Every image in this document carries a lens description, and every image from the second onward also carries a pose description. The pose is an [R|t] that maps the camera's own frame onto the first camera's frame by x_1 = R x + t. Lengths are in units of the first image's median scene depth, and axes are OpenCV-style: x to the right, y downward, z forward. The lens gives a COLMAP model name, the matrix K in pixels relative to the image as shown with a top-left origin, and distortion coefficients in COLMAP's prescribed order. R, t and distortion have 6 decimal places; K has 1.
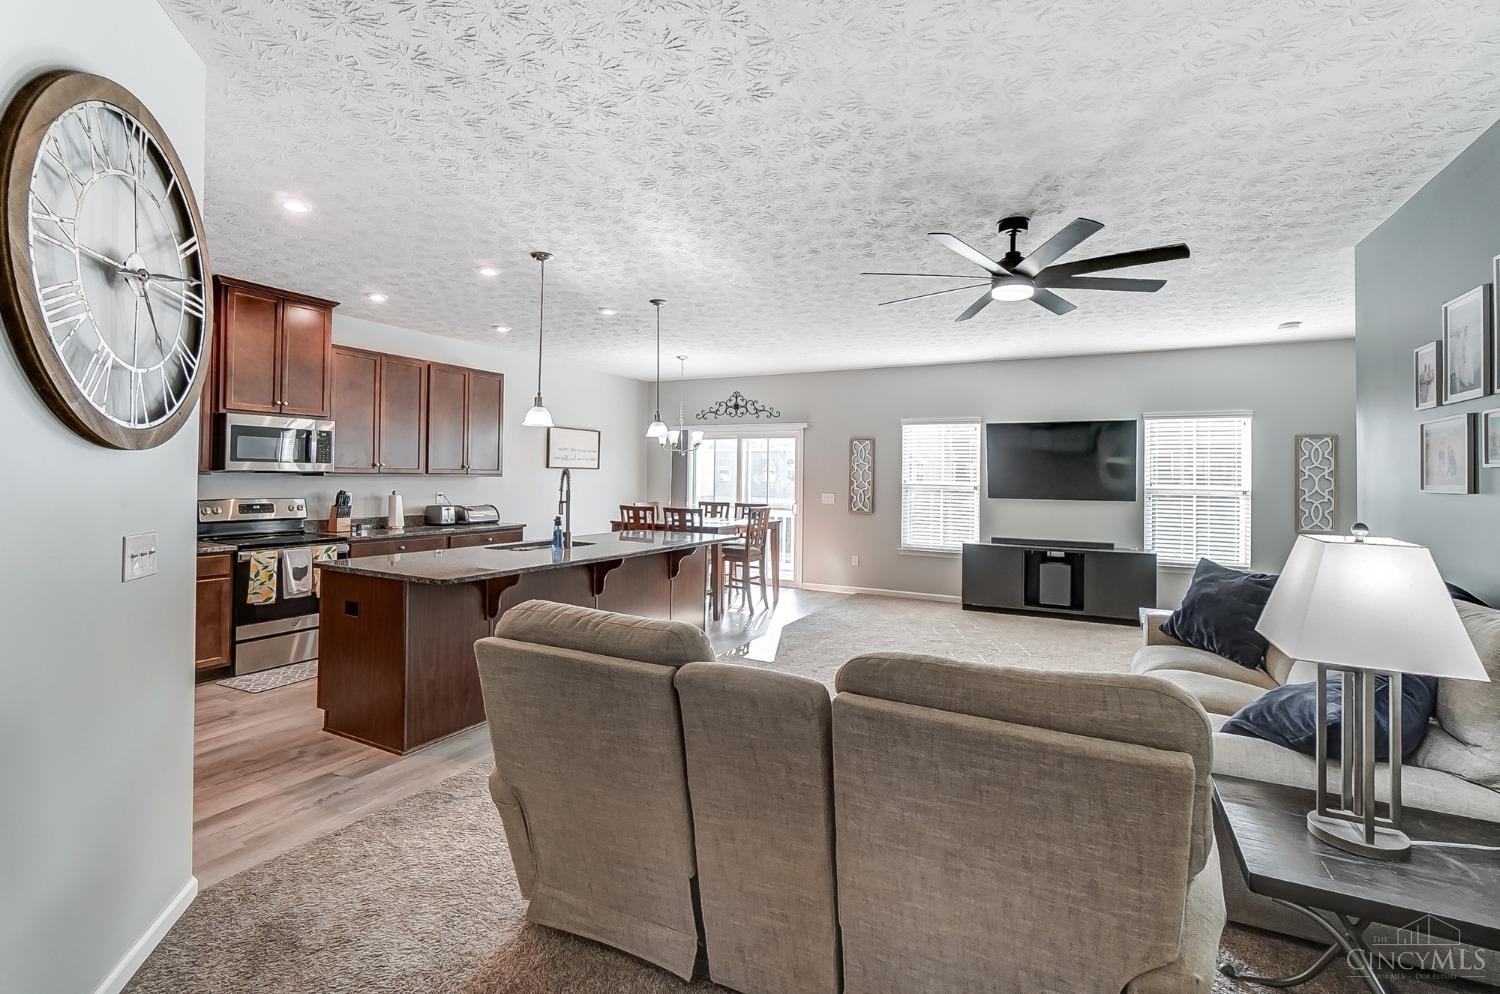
lens RADIAL K [[669.4, 0, 745.2], [0, 669.4, 483.3], [0, 0, 1]] dist [-0.019288, 0.000021]
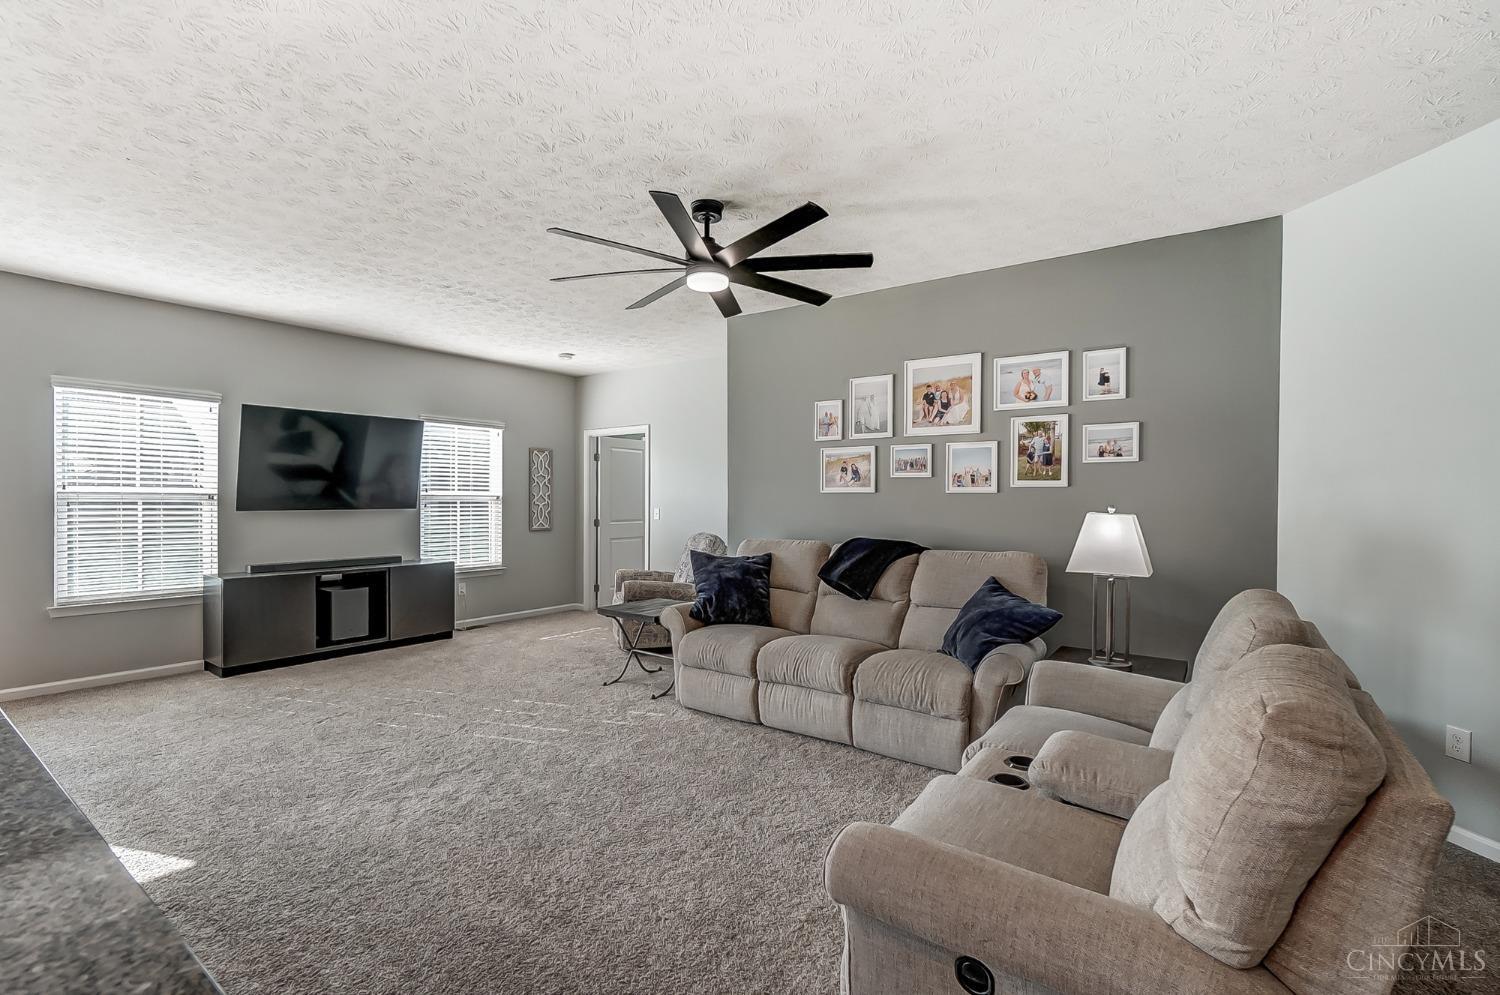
lens RADIAL K [[666.6, 0, 748.3], [0, 666.6, 508.1], [0, 0, 1]] dist [-0.000657, -0.000119]
pose [[0.161630, -0.029248, 0.986418, -0.262842], [0.005157, 0.999572, 0.028793, 0.001870], [-0.986838, 0.000433, 0.161712, 0.396991]]
